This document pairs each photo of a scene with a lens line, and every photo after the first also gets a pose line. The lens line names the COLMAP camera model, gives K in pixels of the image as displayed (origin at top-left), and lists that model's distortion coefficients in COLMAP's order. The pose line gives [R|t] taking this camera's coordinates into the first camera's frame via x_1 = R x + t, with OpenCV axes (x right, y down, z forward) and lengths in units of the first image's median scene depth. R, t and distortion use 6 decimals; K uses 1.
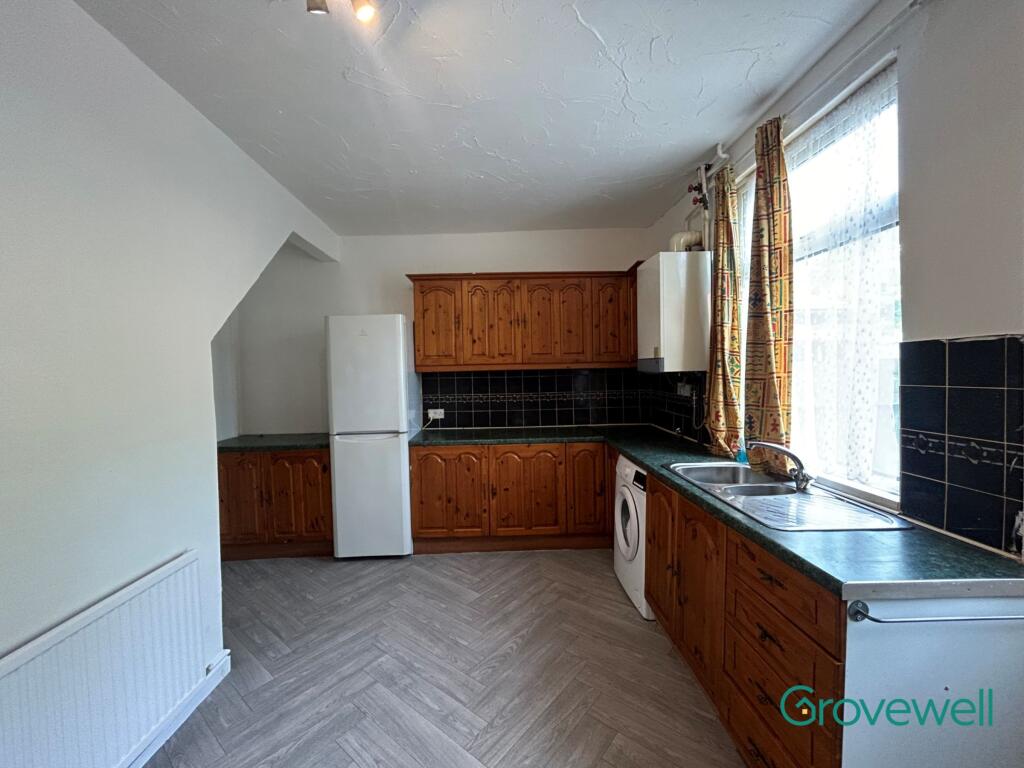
lens RADIAL K [[419.0, 0, 512.0], [0, 419.0, 384.0], [0, 0, 1]] dist [-0.000470, 0.000074]
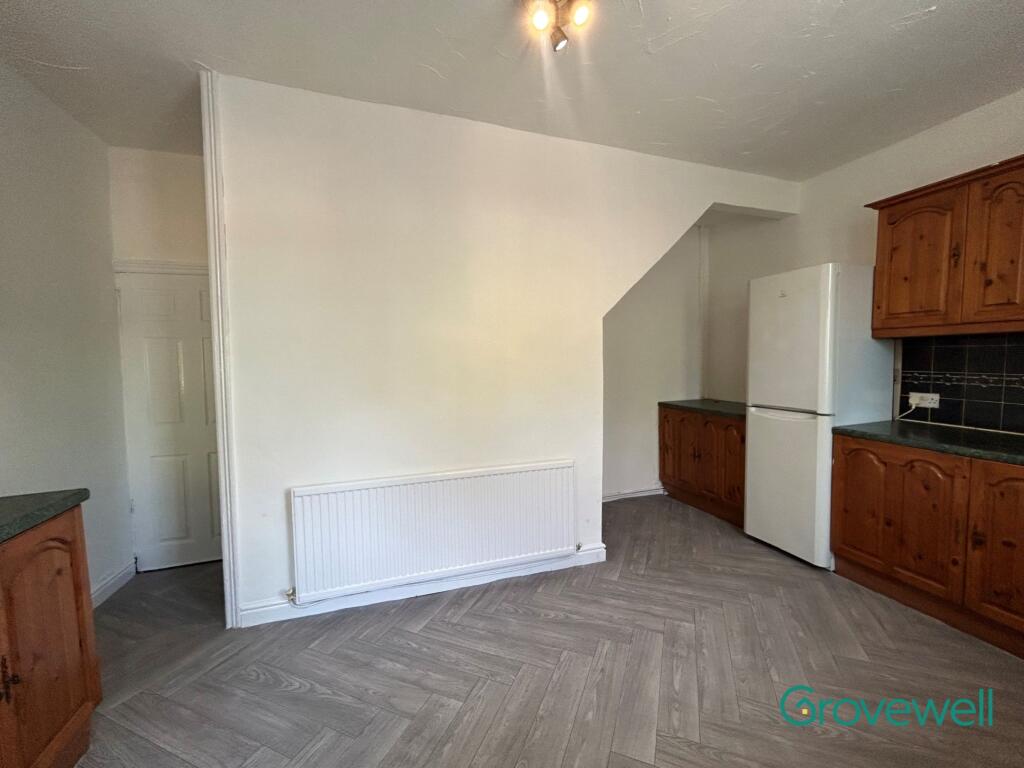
lens RADIAL K [[419.0, 0, 512.0], [0, 419.0, 384.0], [0, 0, 1]] dist [-0.000470, 0.000074]
pose [[0.283929, 0.079231, -0.955566, 0.321393], [-0.021522, 0.996856, 0.076259, 0.010152], [0.958604, -0.001087, 0.284742, 0.208566]]
